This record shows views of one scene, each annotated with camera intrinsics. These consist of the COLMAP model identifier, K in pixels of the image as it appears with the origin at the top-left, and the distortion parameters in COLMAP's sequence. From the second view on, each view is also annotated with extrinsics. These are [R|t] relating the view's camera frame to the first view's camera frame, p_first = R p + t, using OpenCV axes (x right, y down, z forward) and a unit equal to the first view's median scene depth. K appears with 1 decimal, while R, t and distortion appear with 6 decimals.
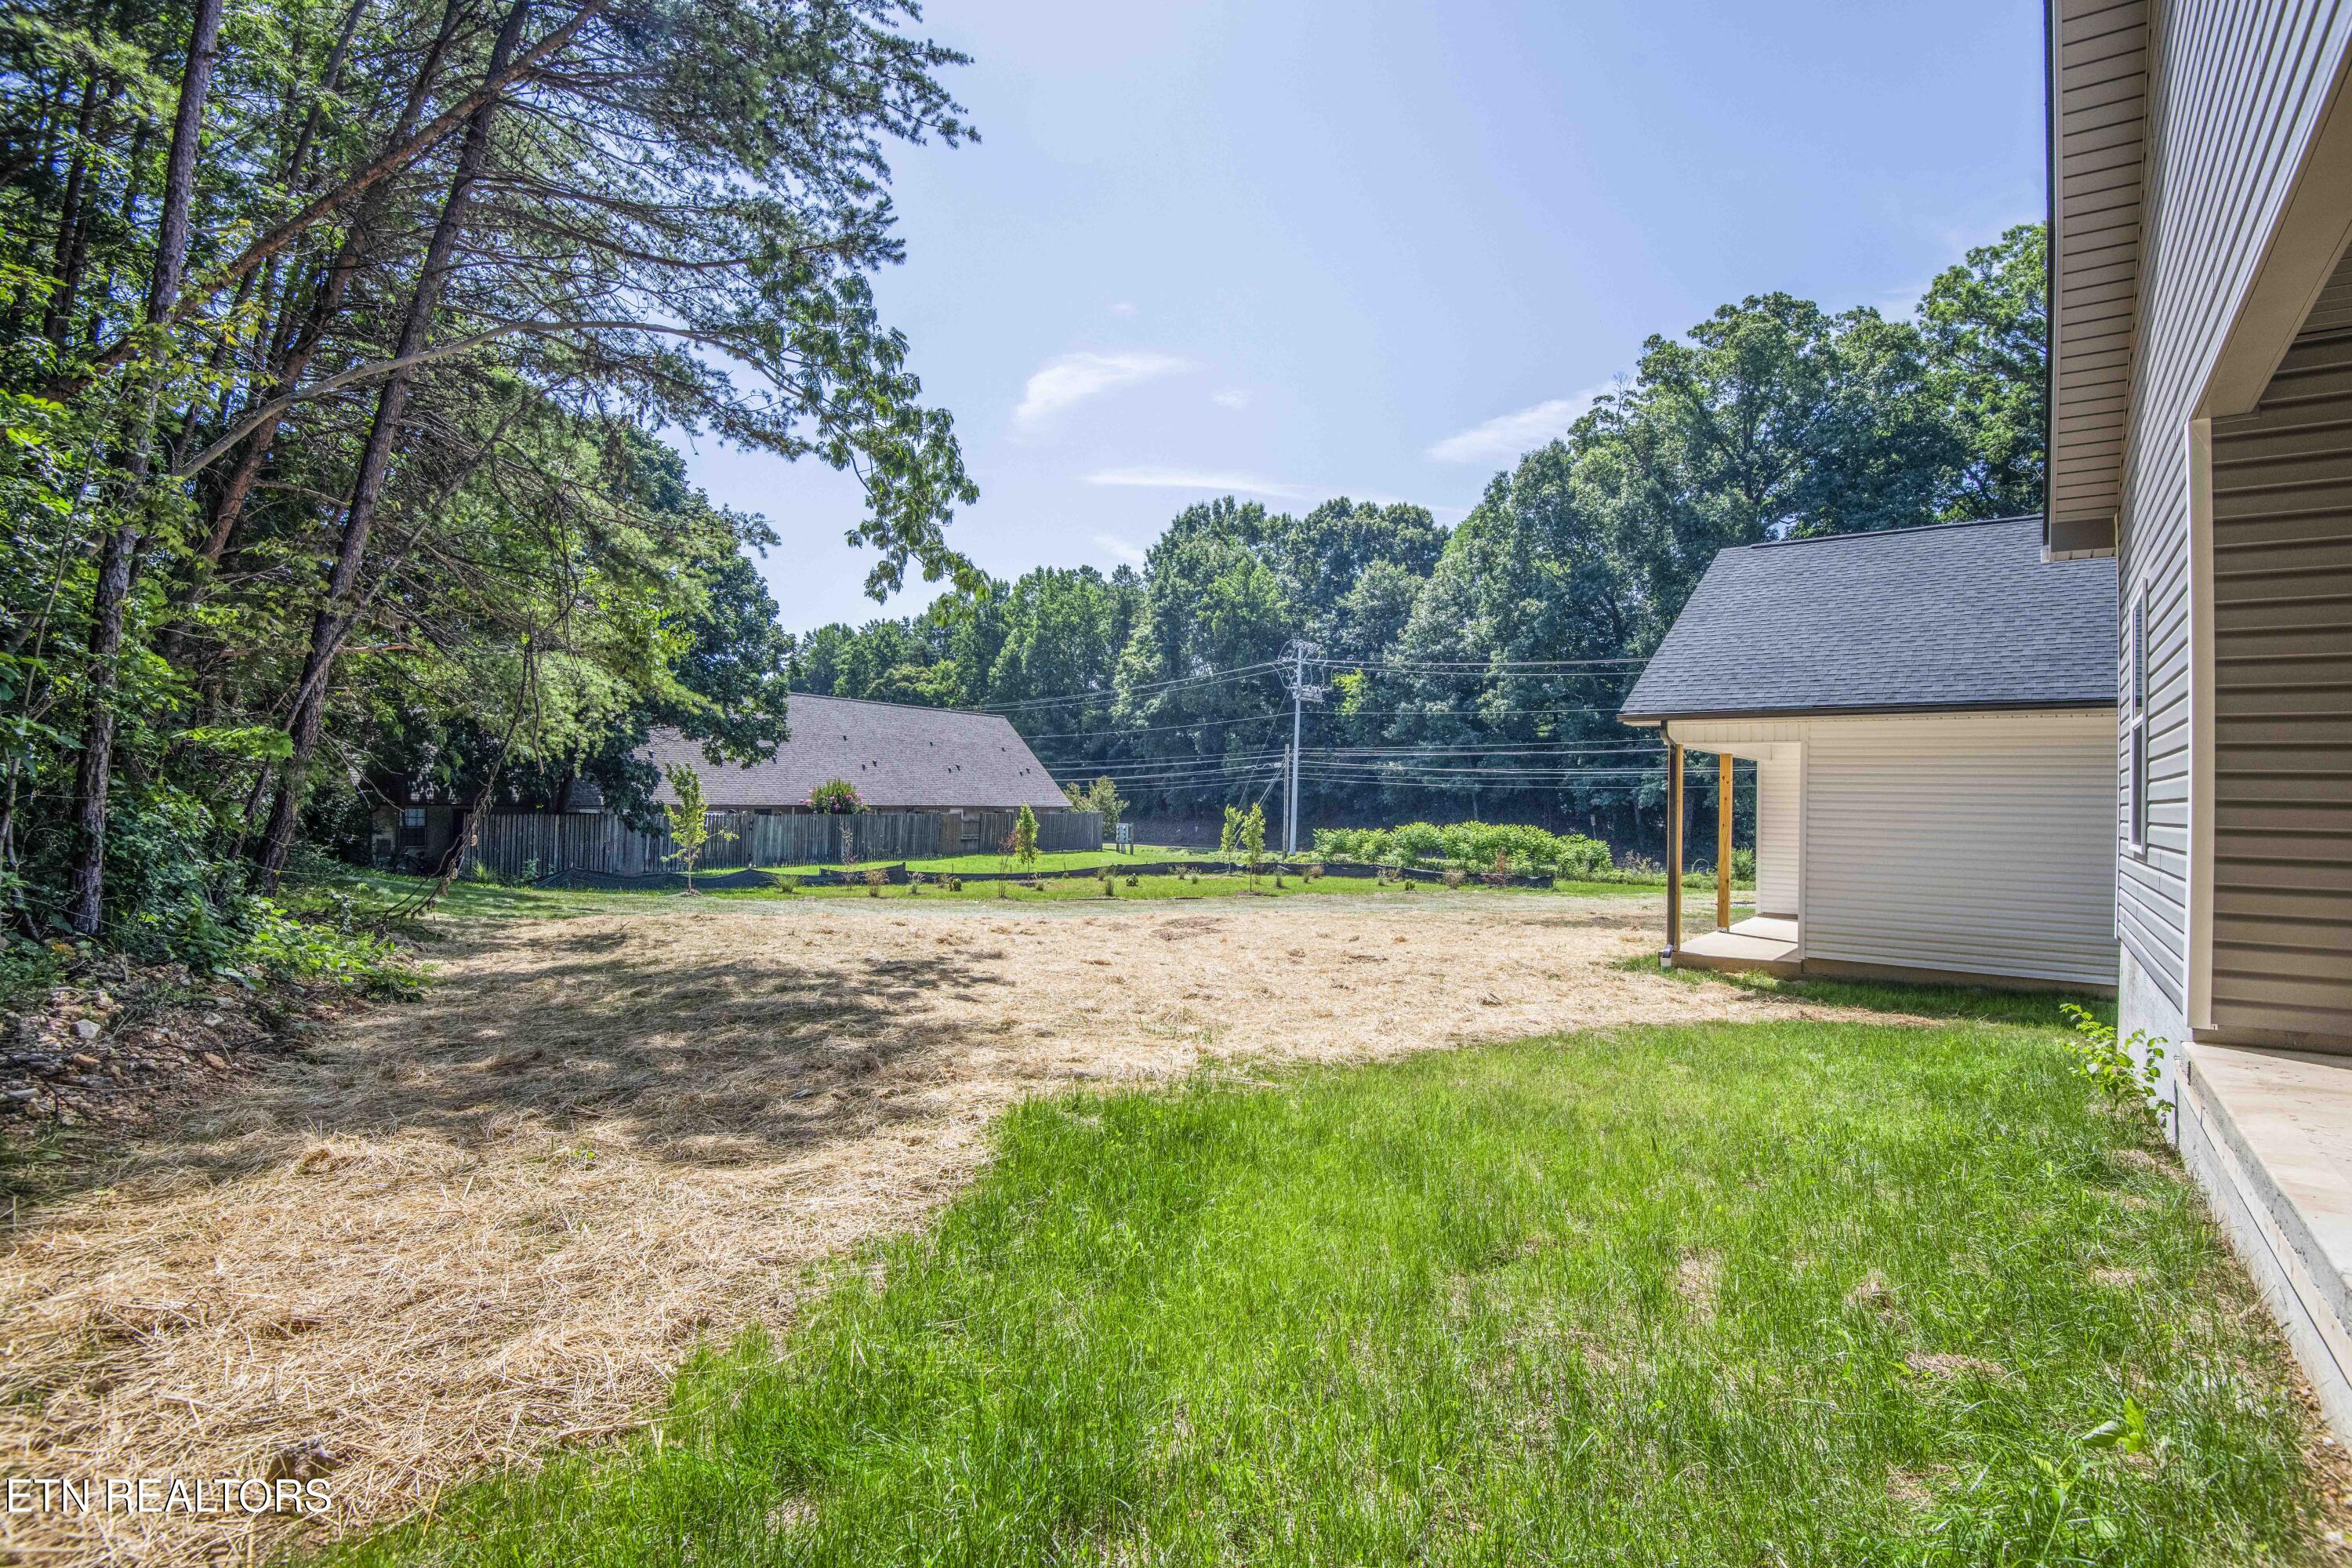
lens RADIAL K [[1091.4, 0, 1191.1], [0, 1091.4, 779.2], [0, 0, 1]] dist [-0.018176, -0.016671]
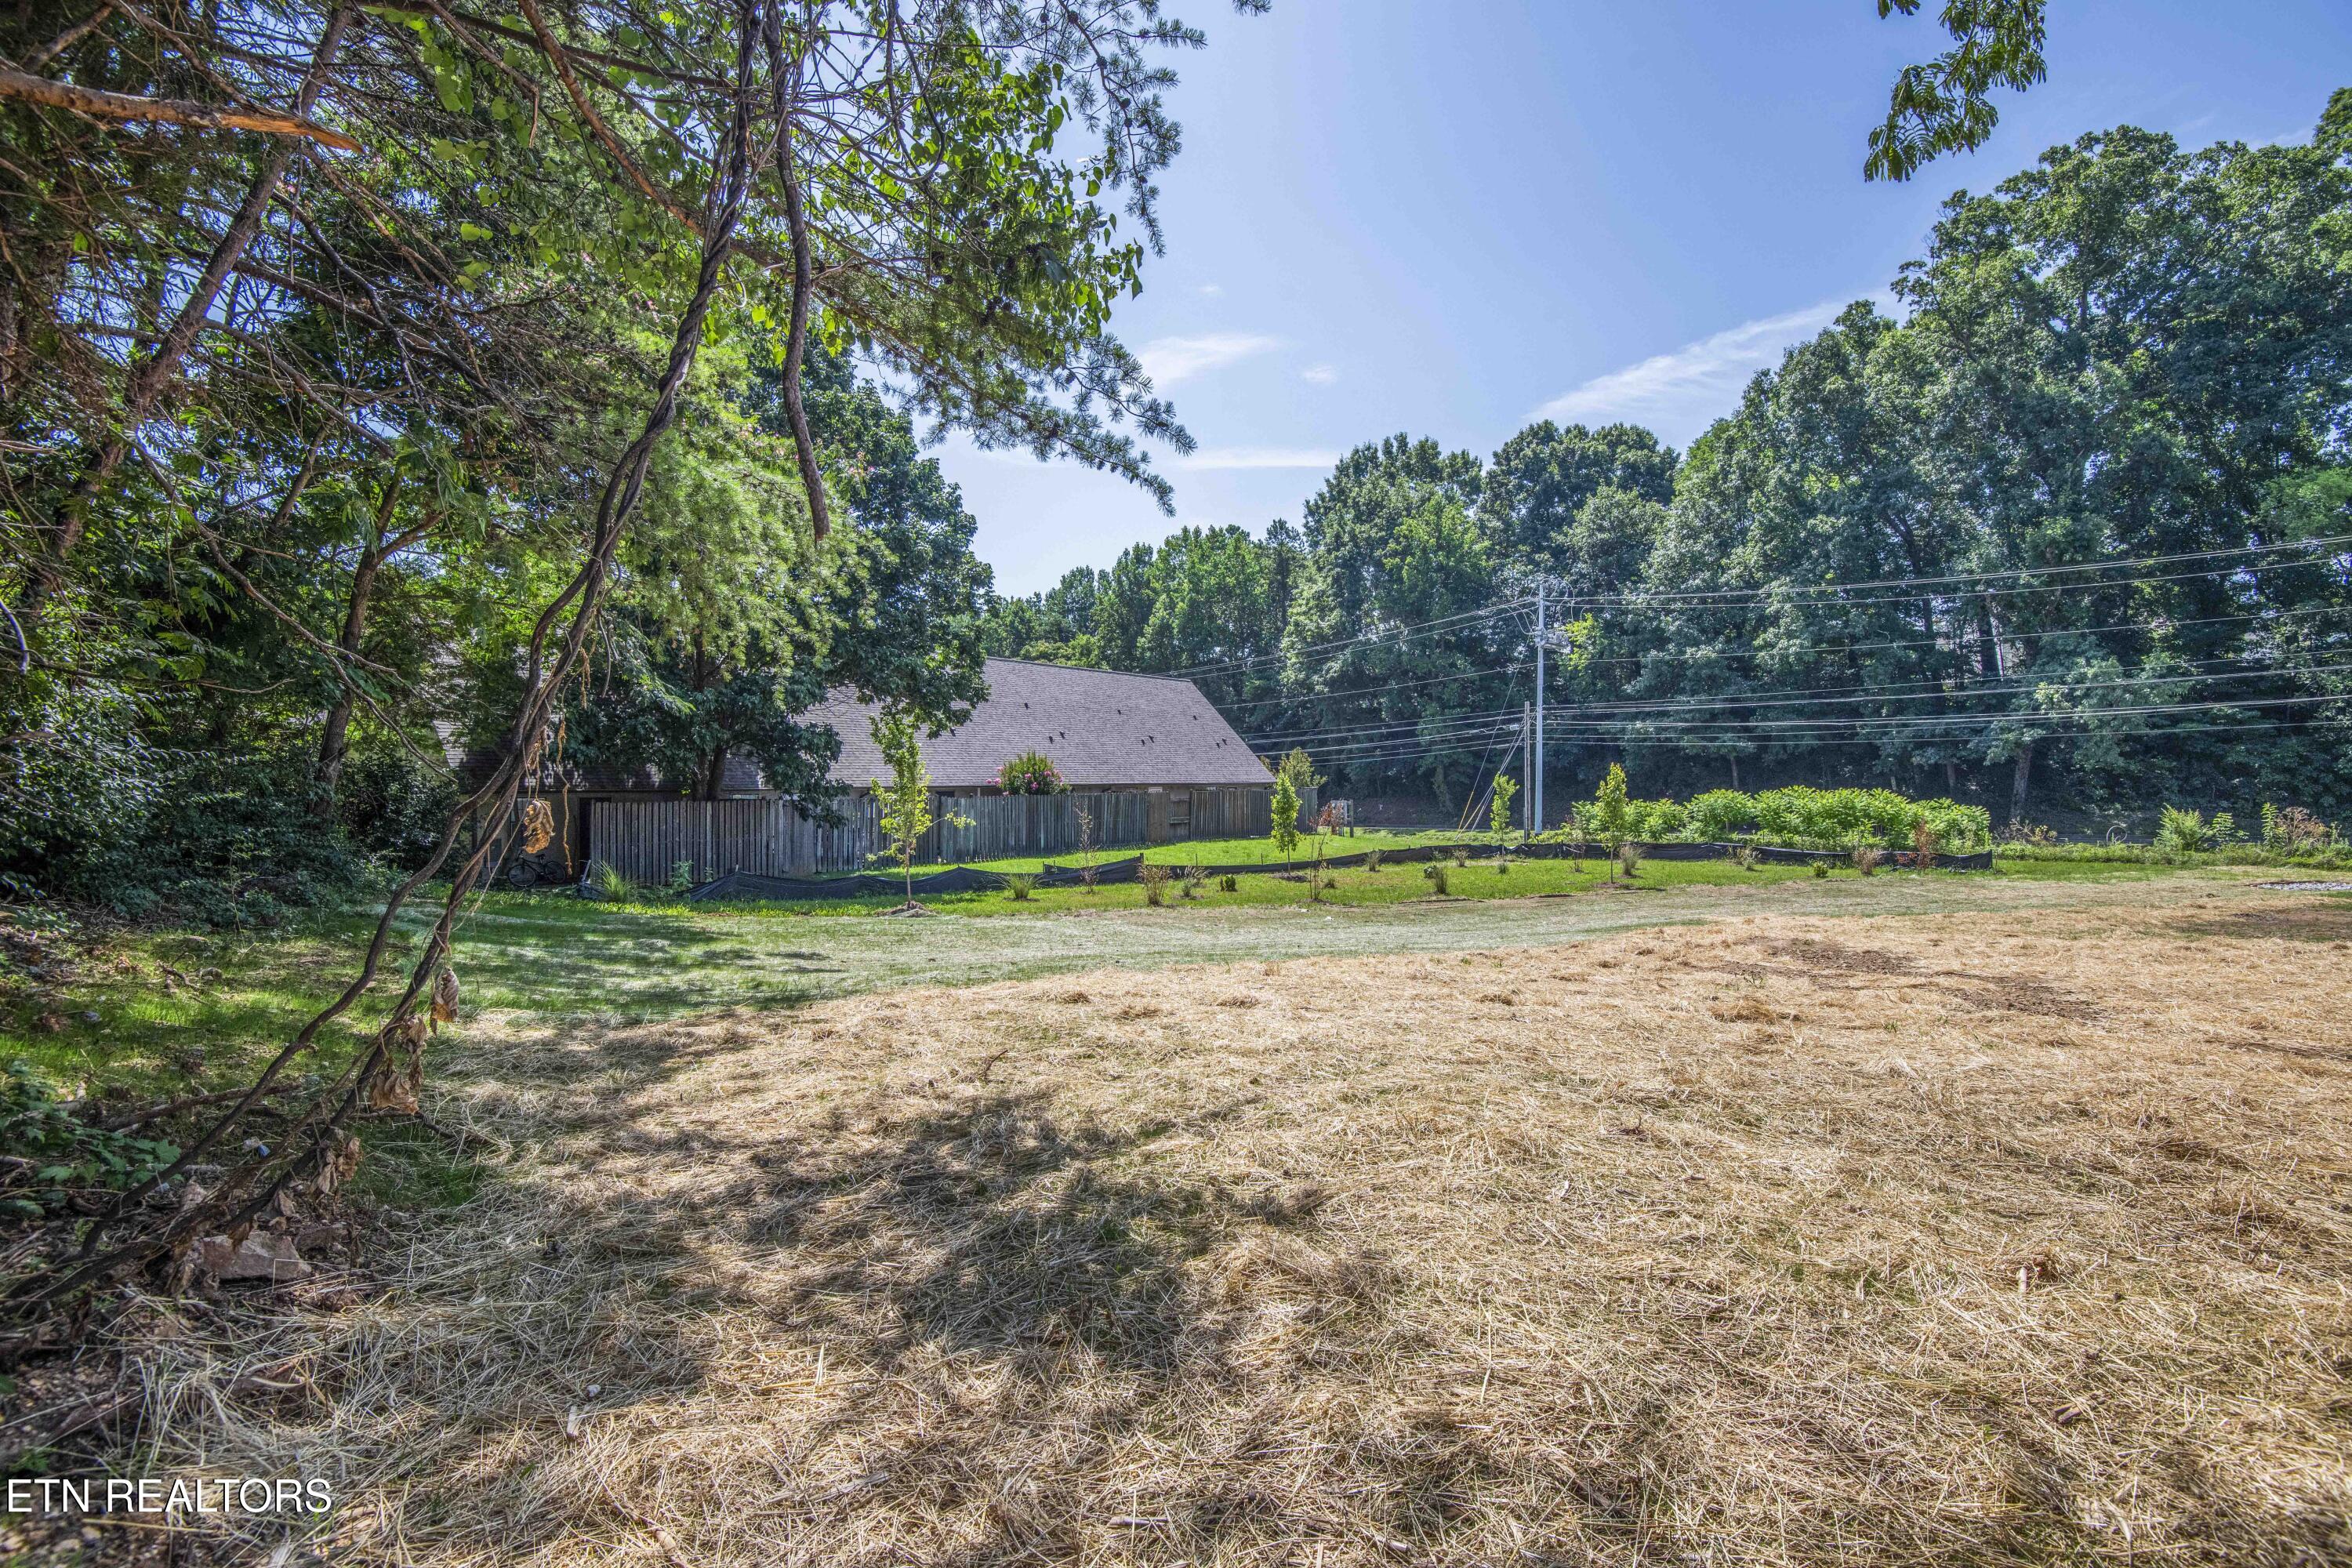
lens RADIAL K [[1087.4, 0, 1187.2], [0, 1087.4, 781.0], [0, 0, 1]] dist [0.001601, -0.031546]
pose [[0.994854, -0.025891, -0.097954, -0.085763], [0.027591, 0.999491, 0.016045, 0.007800], [0.097489, -0.018665, 0.995062, 0.132864]]
